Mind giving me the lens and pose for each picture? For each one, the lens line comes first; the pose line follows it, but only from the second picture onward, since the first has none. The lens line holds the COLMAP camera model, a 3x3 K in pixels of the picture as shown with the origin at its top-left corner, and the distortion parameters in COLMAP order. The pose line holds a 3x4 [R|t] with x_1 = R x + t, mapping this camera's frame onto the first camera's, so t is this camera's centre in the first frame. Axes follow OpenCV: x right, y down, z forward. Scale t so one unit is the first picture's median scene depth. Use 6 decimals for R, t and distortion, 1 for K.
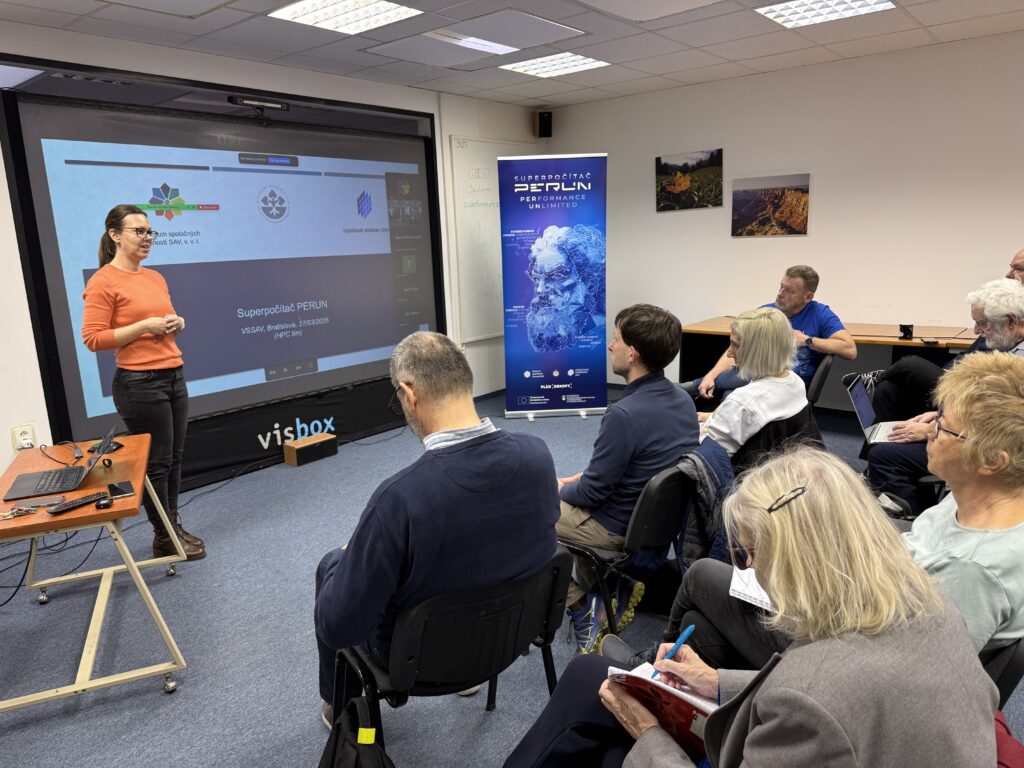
lens RADIAL K [[708.7, 0, 512.0], [0, 708.7, 384.0], [0, 0, 1]] dist [0.184040, -0.387589]
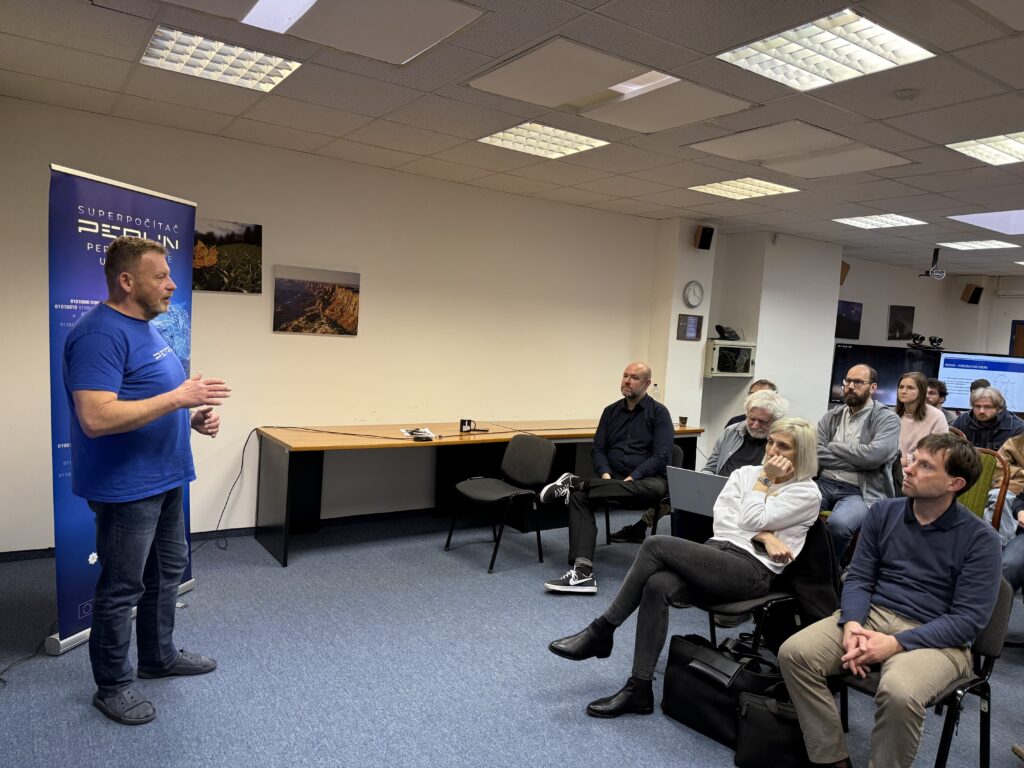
lens RADIAL K [[712.1, 0, 510.9], [0, 712.1, 386.5], [0, 0, 1]] dist [0.052826, -0.081363]
pose [[0.282625, -0.023238, 0.958949, -0.432243], [0.126052, 0.991937, -0.013113, -0.101423], [-0.950912, 0.124584, 0.283276, 0.543815]]
